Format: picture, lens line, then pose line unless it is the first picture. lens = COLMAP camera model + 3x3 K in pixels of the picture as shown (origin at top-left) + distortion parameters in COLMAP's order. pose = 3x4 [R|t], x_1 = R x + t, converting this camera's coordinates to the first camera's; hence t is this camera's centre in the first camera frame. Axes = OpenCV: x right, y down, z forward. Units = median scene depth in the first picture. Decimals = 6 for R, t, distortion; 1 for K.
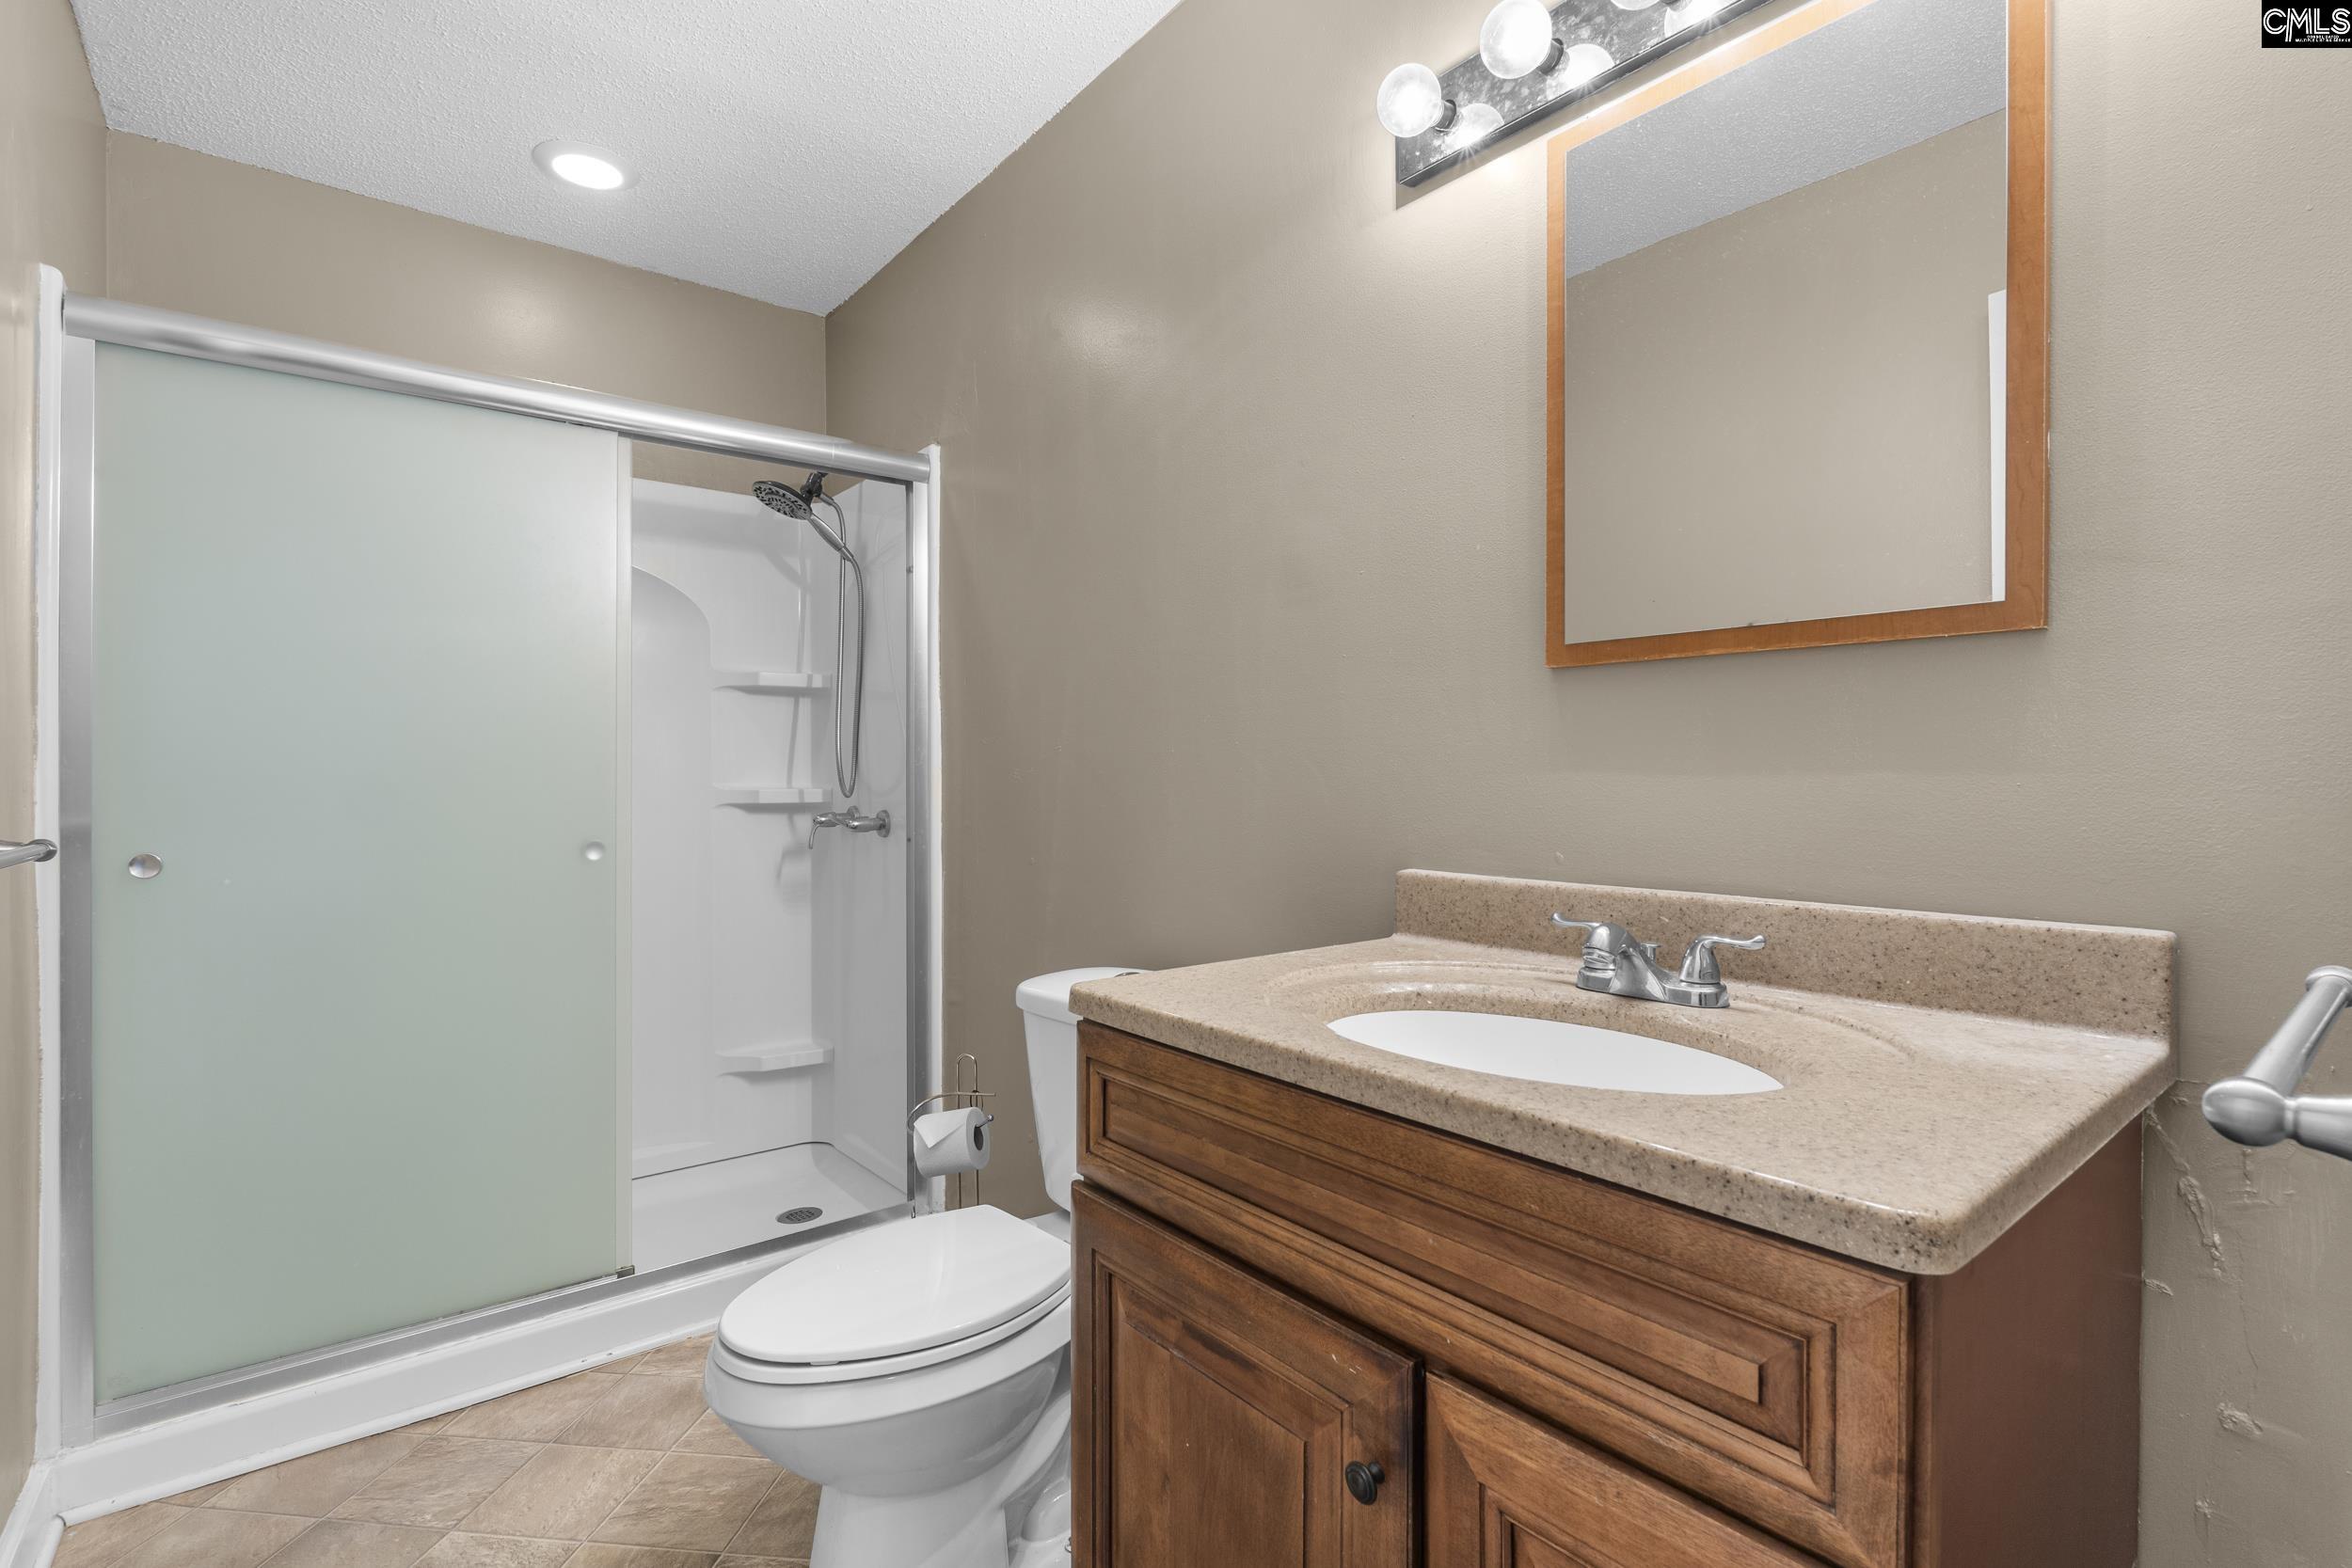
lens RADIAL K [[1092.0, 0, 1176.9], [0, 1092.0, 780.3], [0, 0, 1]] dist [-0.003546, 0.000263]
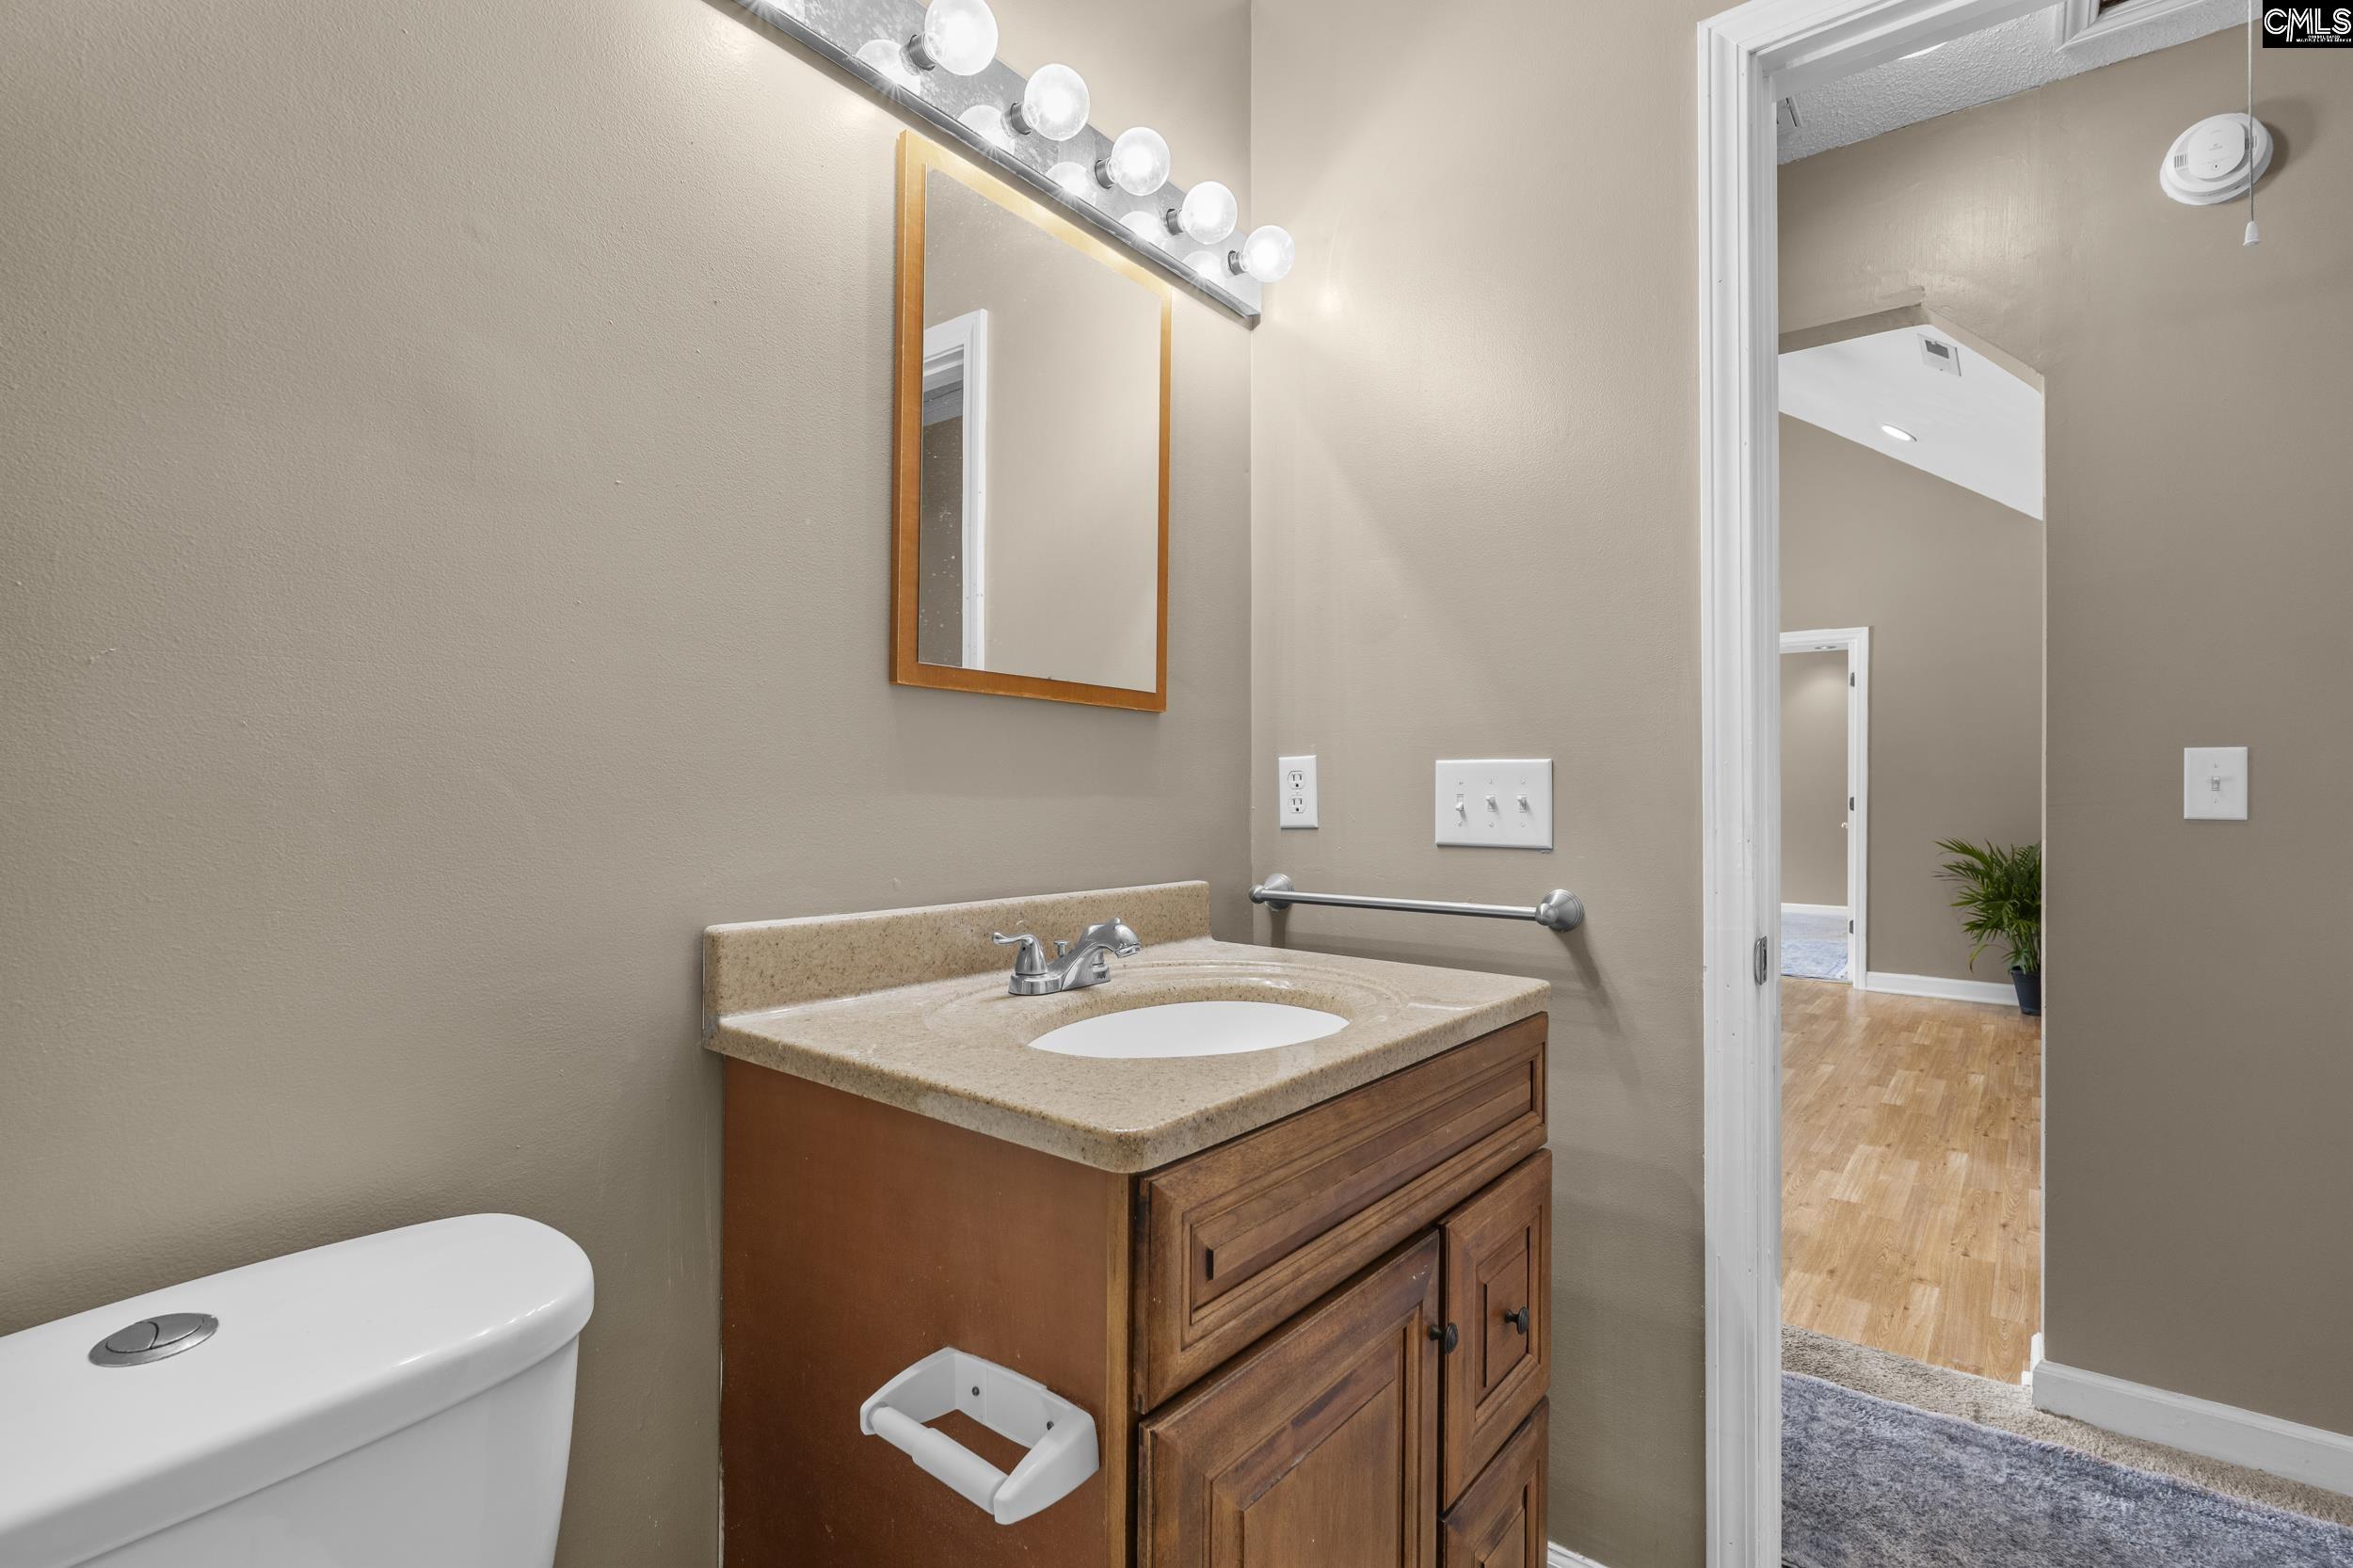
lens RADIAL K [[1092.5, 0, 1177.4], [0, 1092.5, 780.3], [0, 0, 1]] dist [-0.003546, 0.000263]
pose [[-0.218304, 0.009775, 0.975832, -0.851745], [-0.004770, 0.999927, -0.011083, -0.013117], [-0.975869, -0.007074, -0.218241, 1.302876]]
